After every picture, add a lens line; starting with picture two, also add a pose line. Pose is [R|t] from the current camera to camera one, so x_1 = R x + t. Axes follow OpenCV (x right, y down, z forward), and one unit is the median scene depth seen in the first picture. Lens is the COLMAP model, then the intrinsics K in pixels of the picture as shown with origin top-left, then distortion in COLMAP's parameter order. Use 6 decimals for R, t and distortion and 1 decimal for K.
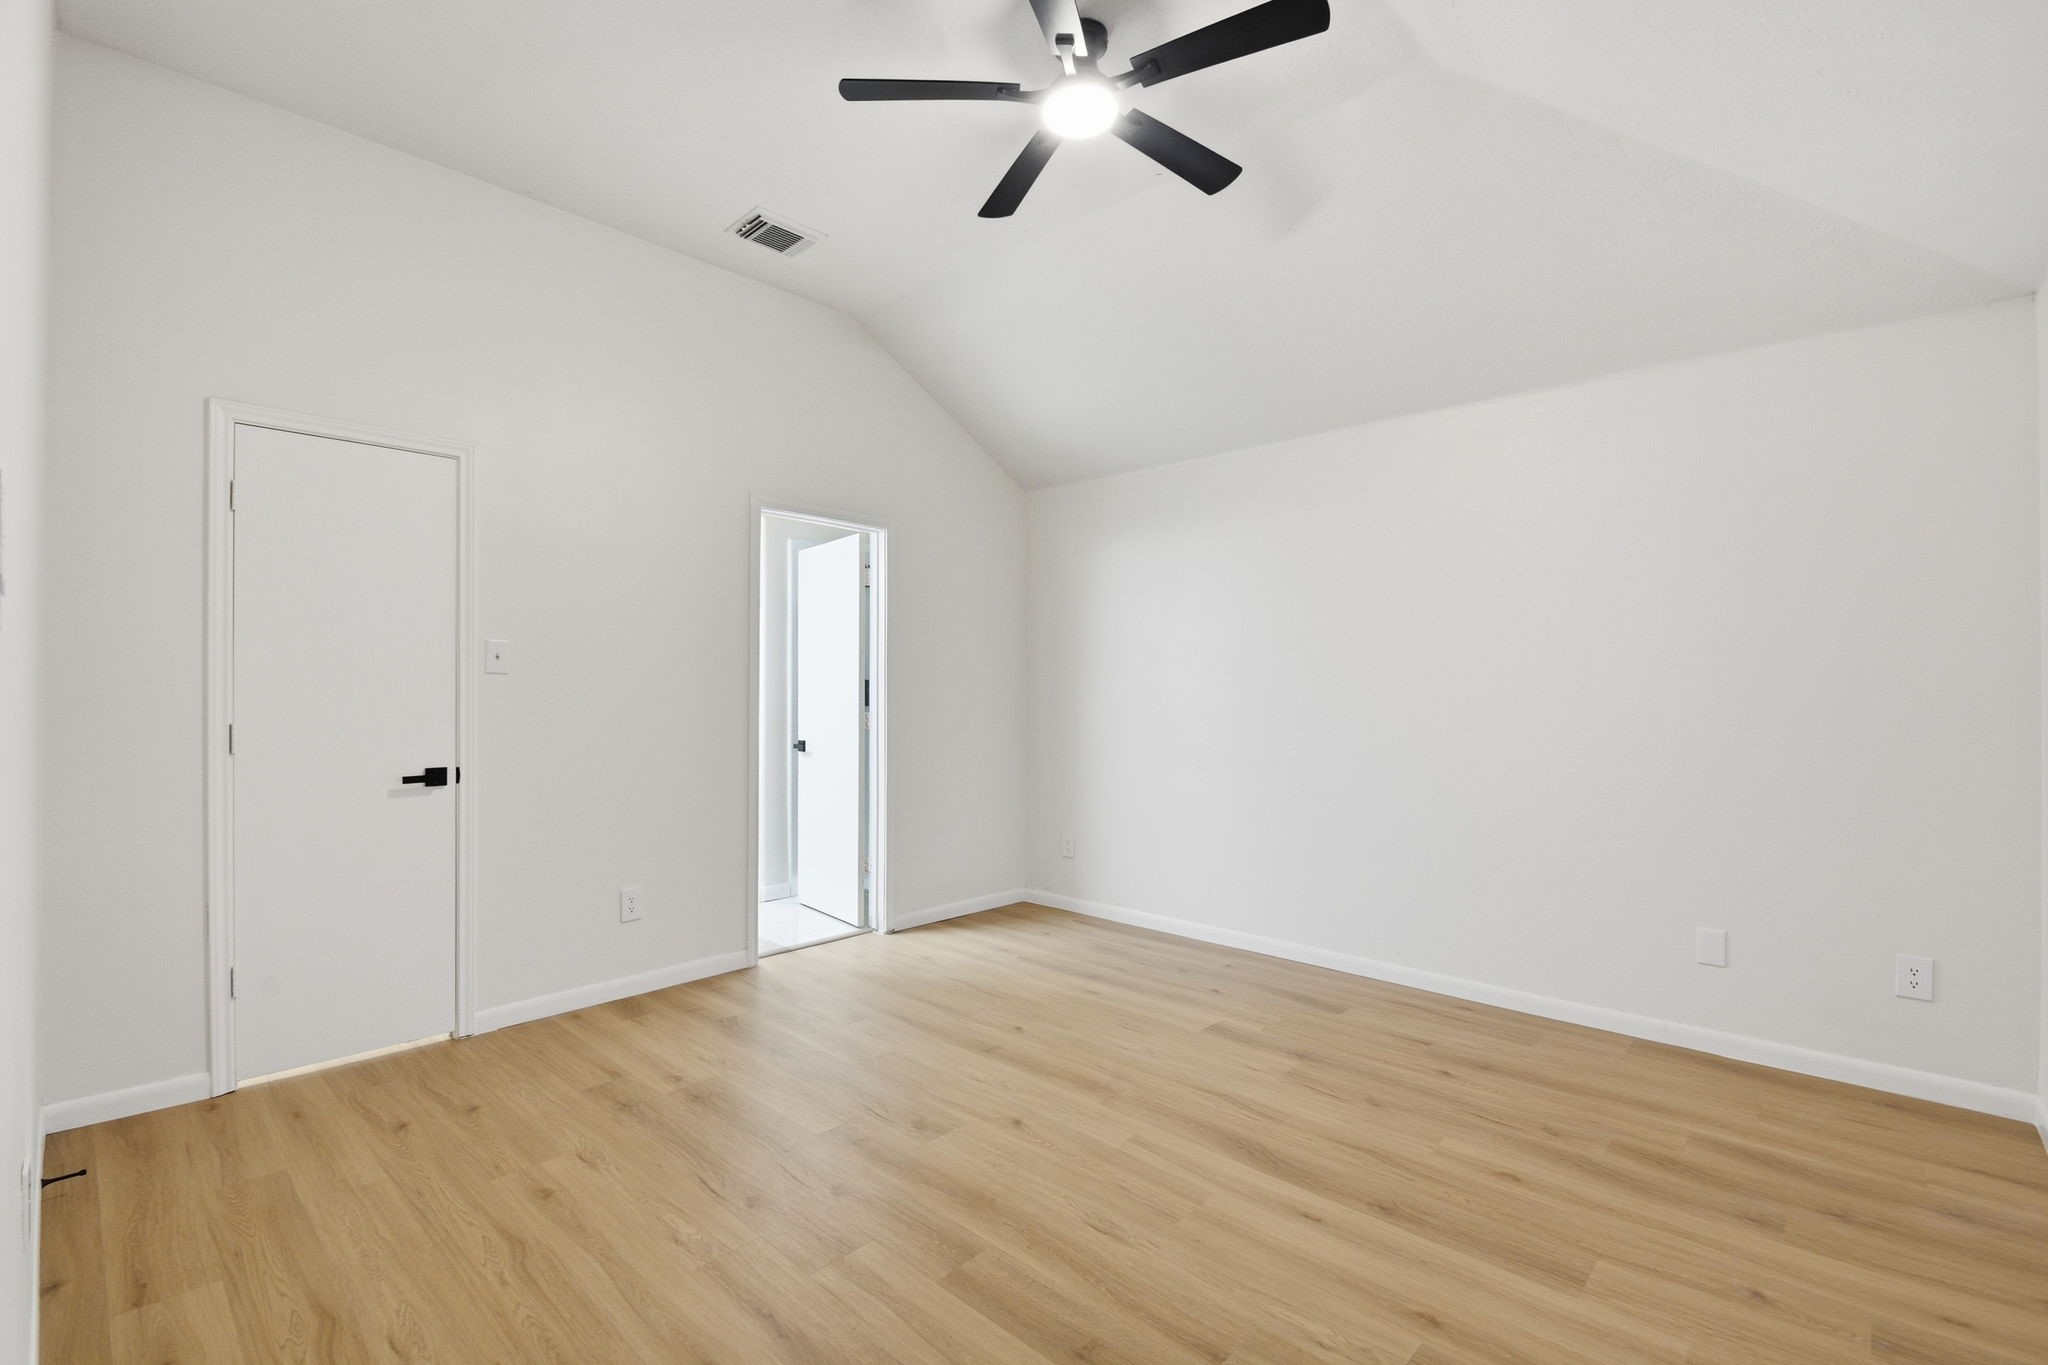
lens RADIAL K [[914.4, 0, 1029.8], [0, 914.4, 700.5], [0, 0, 1]] dist [0.003179, -0.012832]
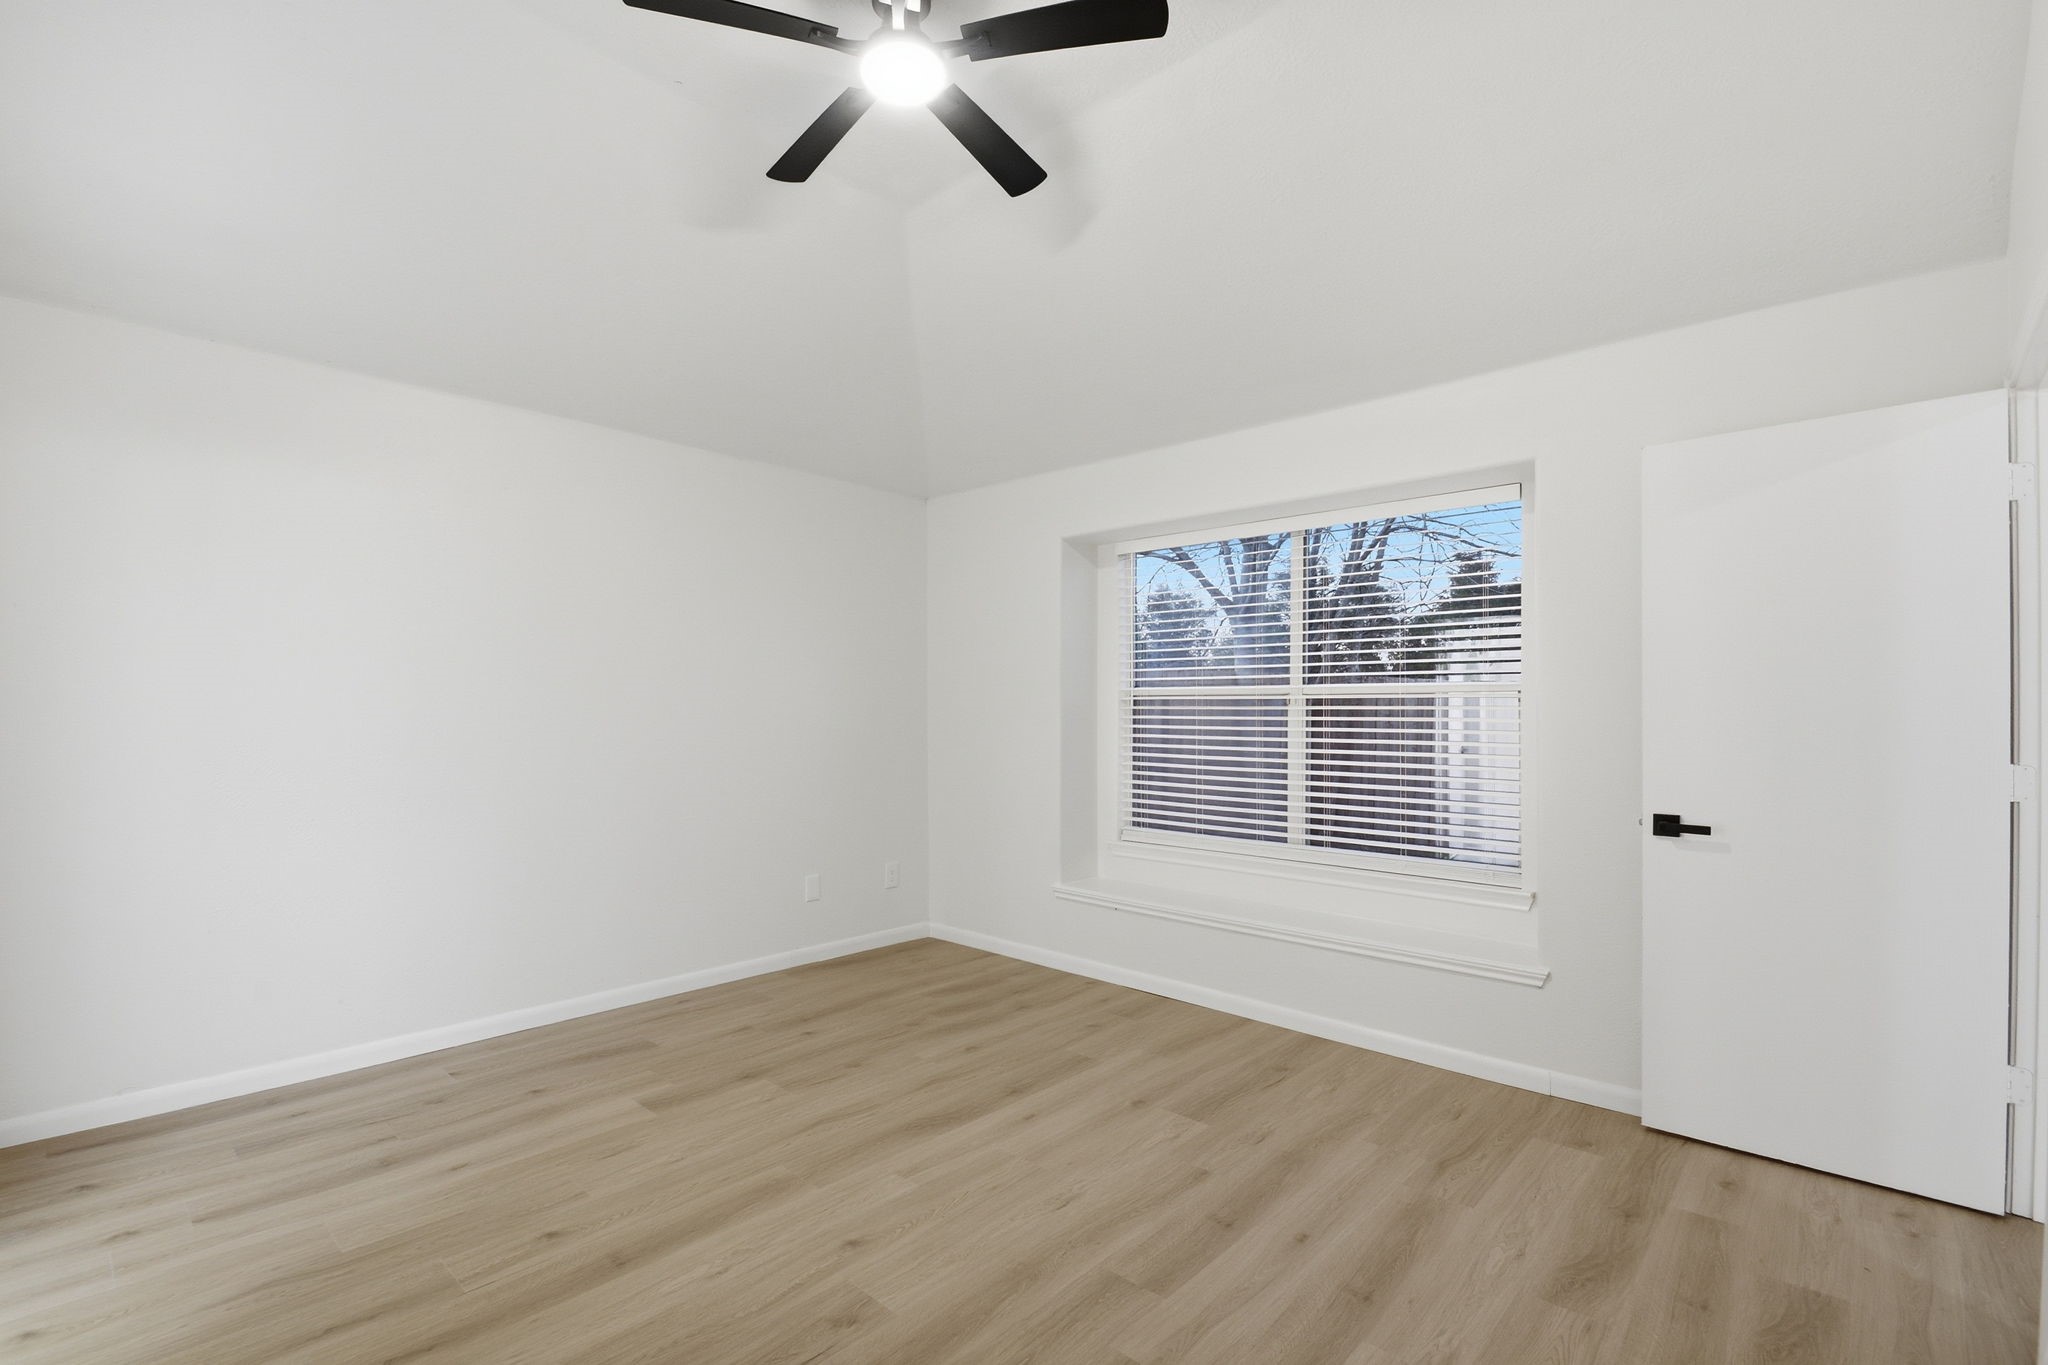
lens RADIAL K [[914.4, 0, 1029.8], [0, 914.4, 700.5], [0, 0, 1]] dist [0.003179, -0.012832]
pose [[-0.003527, 0.007279, 0.999967, -0.696232], [0.014125, 0.999874, -0.007228, 0.009777], [-0.999894, 0.014099, -0.003629, 0.747925]]
